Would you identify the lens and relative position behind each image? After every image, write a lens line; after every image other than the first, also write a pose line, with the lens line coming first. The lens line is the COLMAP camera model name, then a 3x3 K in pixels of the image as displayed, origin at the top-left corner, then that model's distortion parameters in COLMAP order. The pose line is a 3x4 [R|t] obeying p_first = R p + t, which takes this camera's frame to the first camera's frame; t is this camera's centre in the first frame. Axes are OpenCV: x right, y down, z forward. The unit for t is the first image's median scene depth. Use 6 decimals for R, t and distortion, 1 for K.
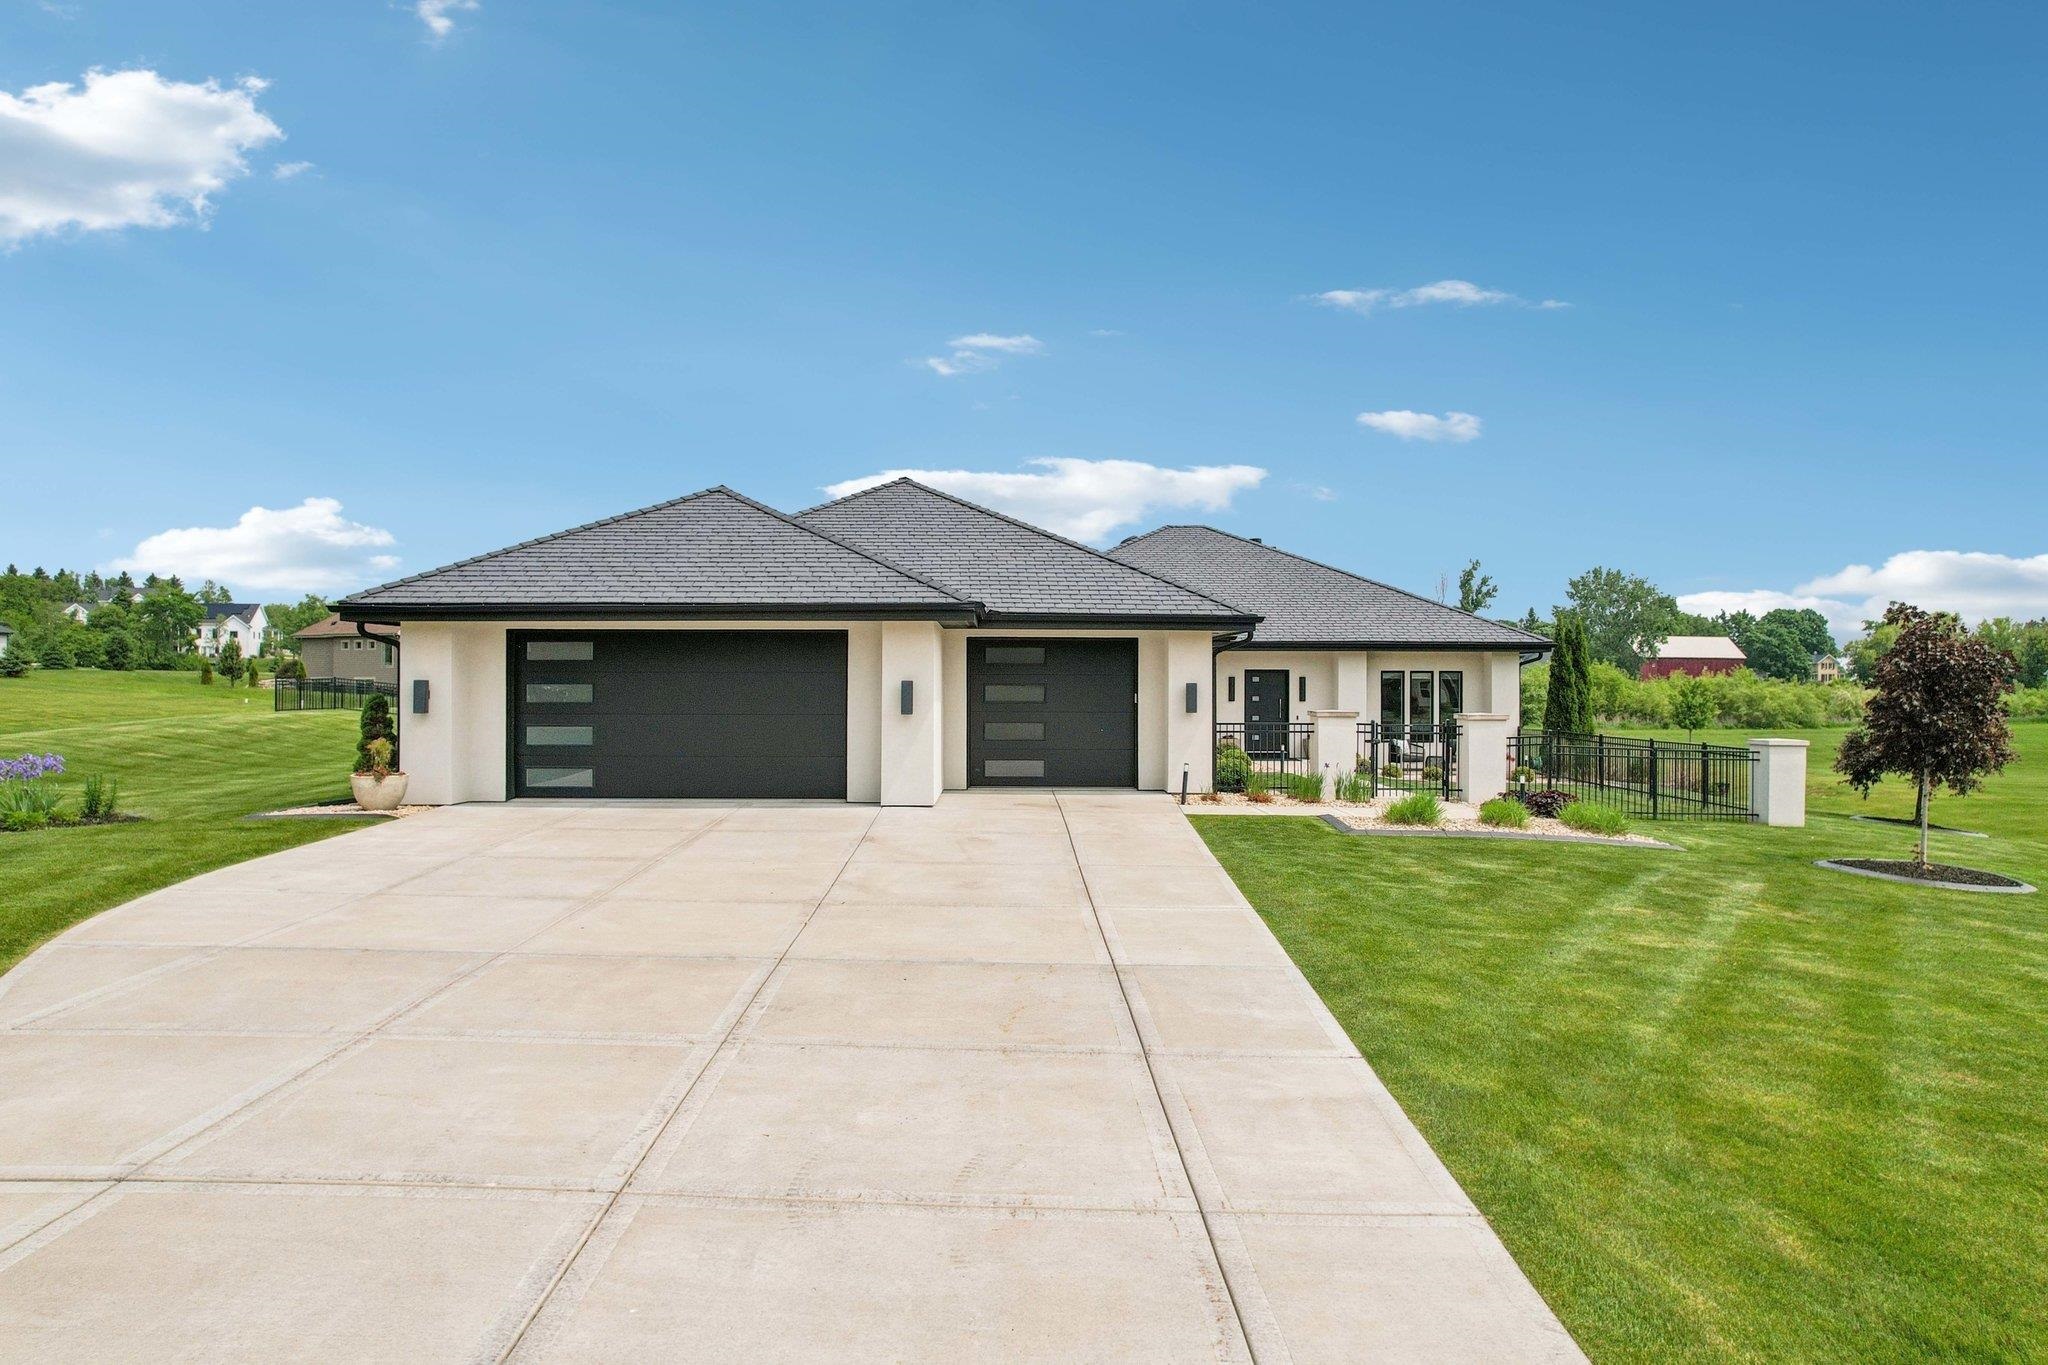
lens RADIAL K [[1342.7, 0, 1017.4], [0, 1342.7, 684.4], [0, 0, 1]] dist [-0.085281, 0.081485]
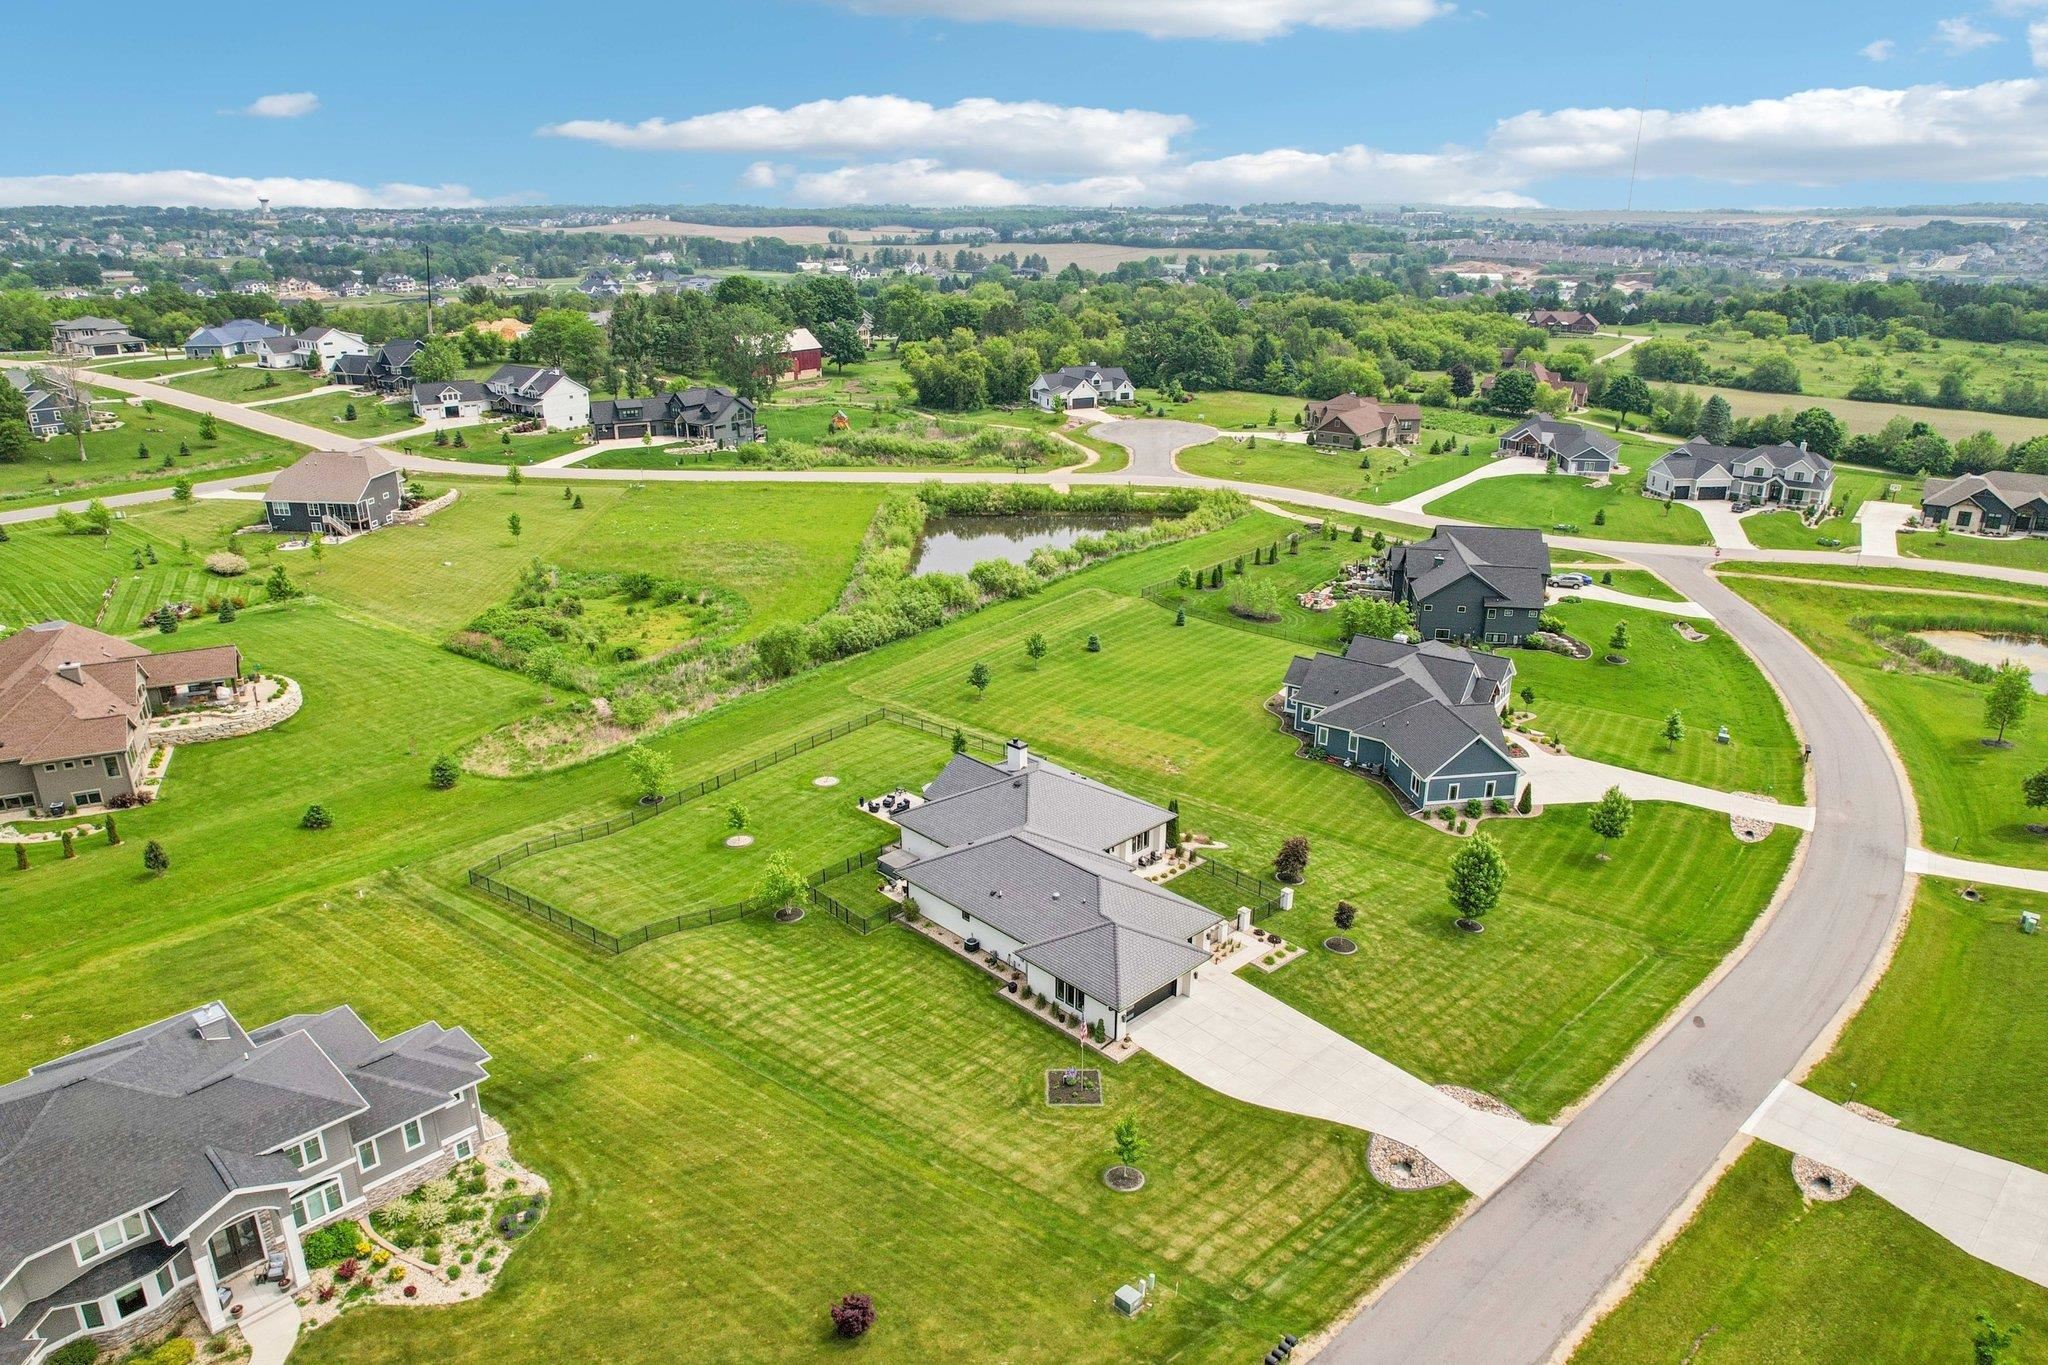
lens RADIAL K [[1342.7, 0, 1017.4], [0, 1342.7, 684.4], [0, 0, 1]] dist [-0.085281, 0.081485]
pose [[0.735976, -0.234864, 0.634963, -1.749625], [0.004768, 0.939671, 0.342046, -1.362088], [-0.676991, -0.248710, 0.692695, -0.814153]]
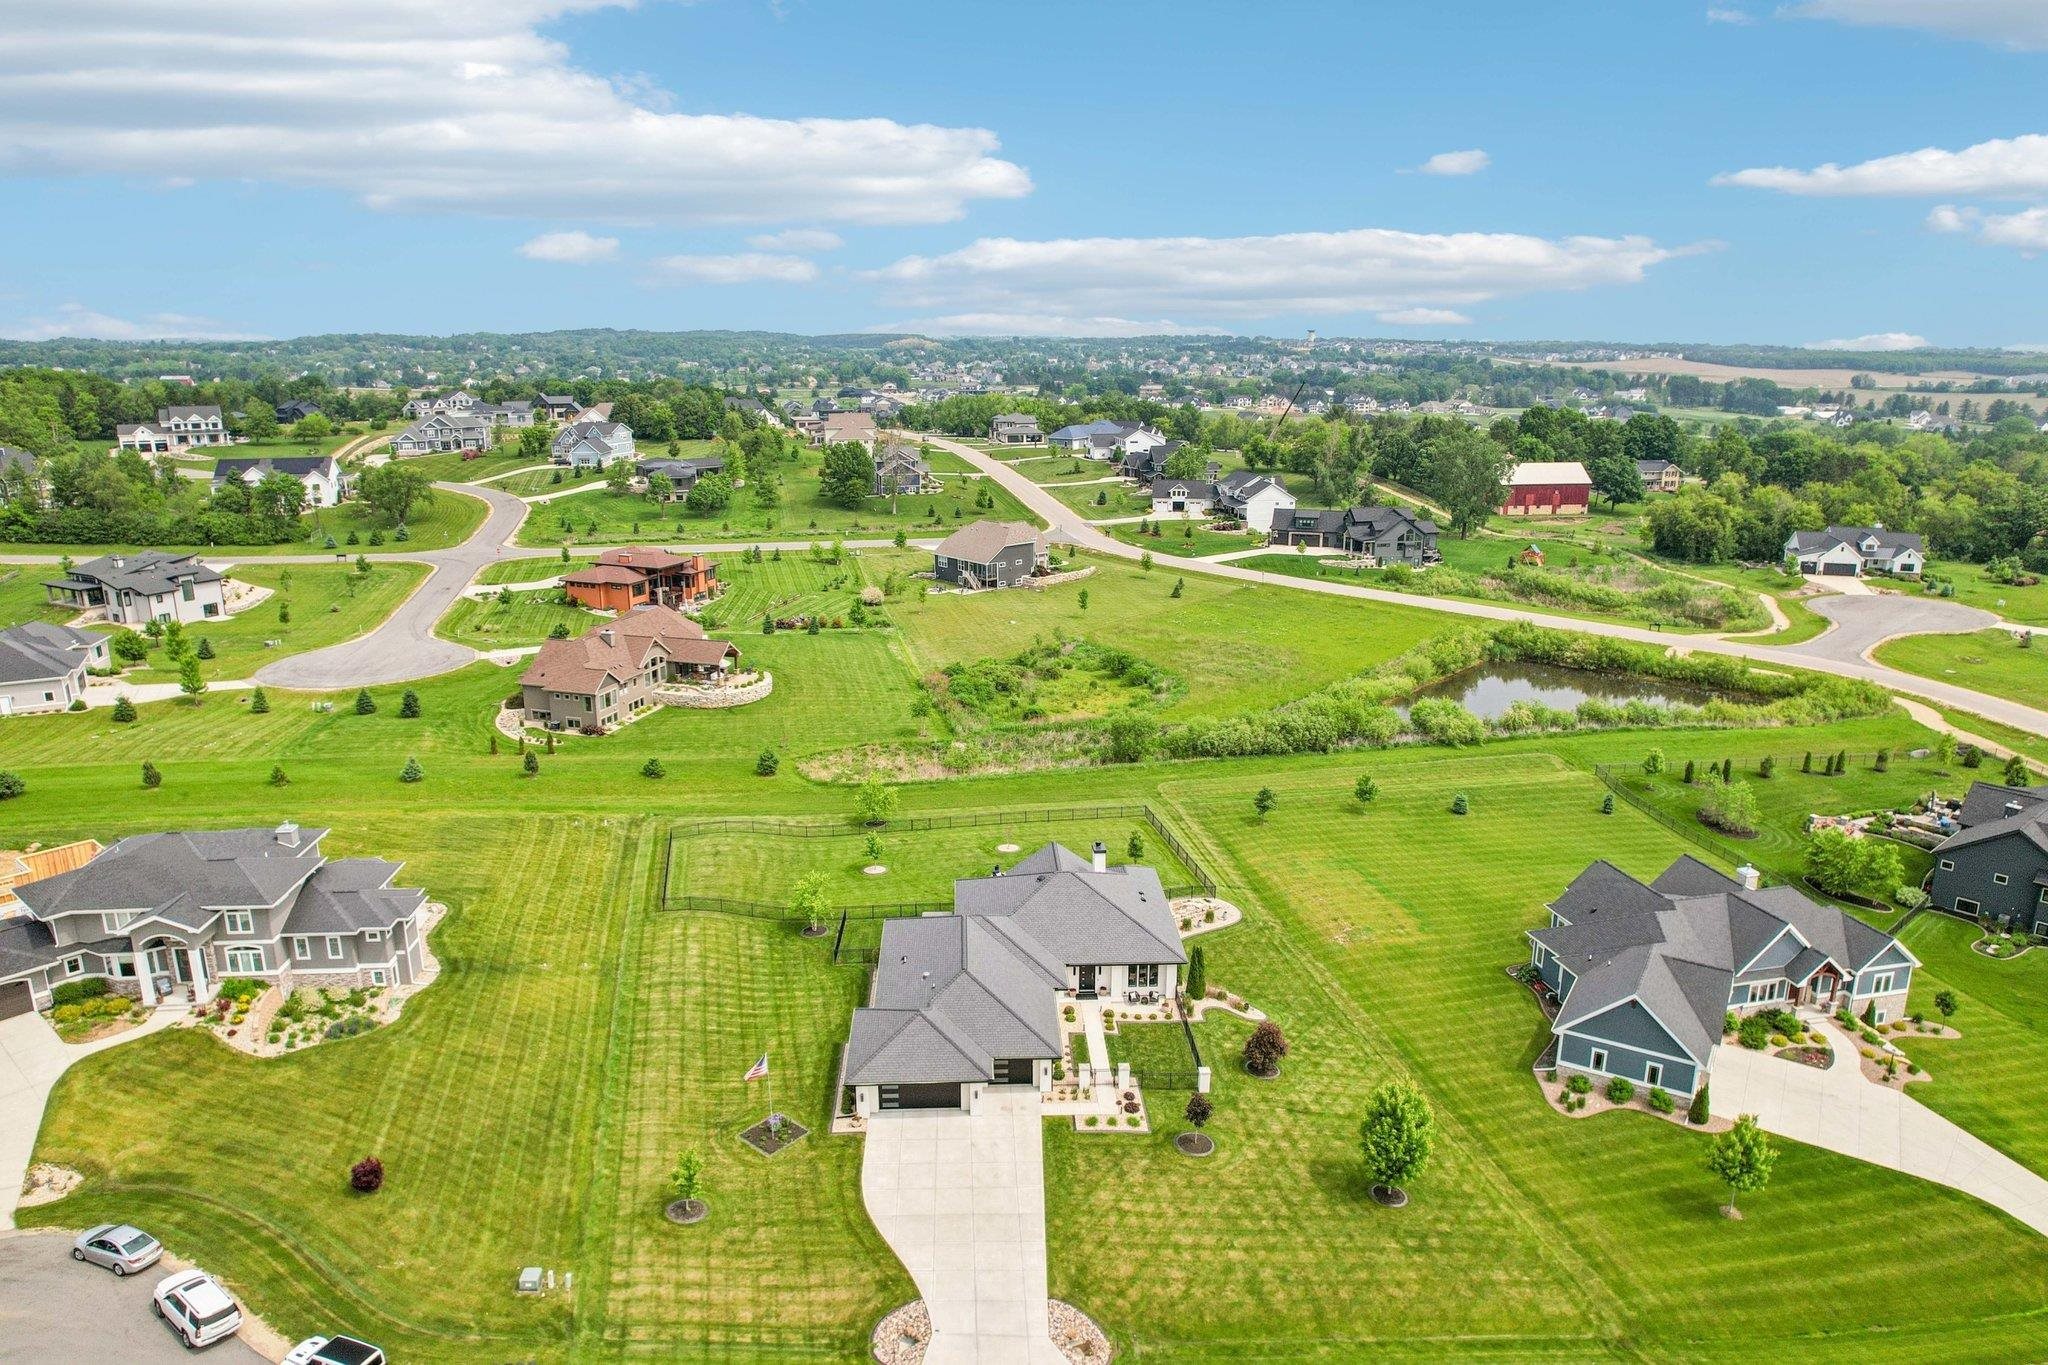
lens RADIAL K [[1323.3, 0, 1011.9], [0, 1323.3, 680.3], [0, 0, 1]] dist [-0.082945, 0.077610]
pose [[0.999578, -0.008812, 0.027668, -0.040788], [0.001594, 0.968056, 0.250729, -1.287019], [-0.028994, -0.250579, 0.967662, -1.514105]]
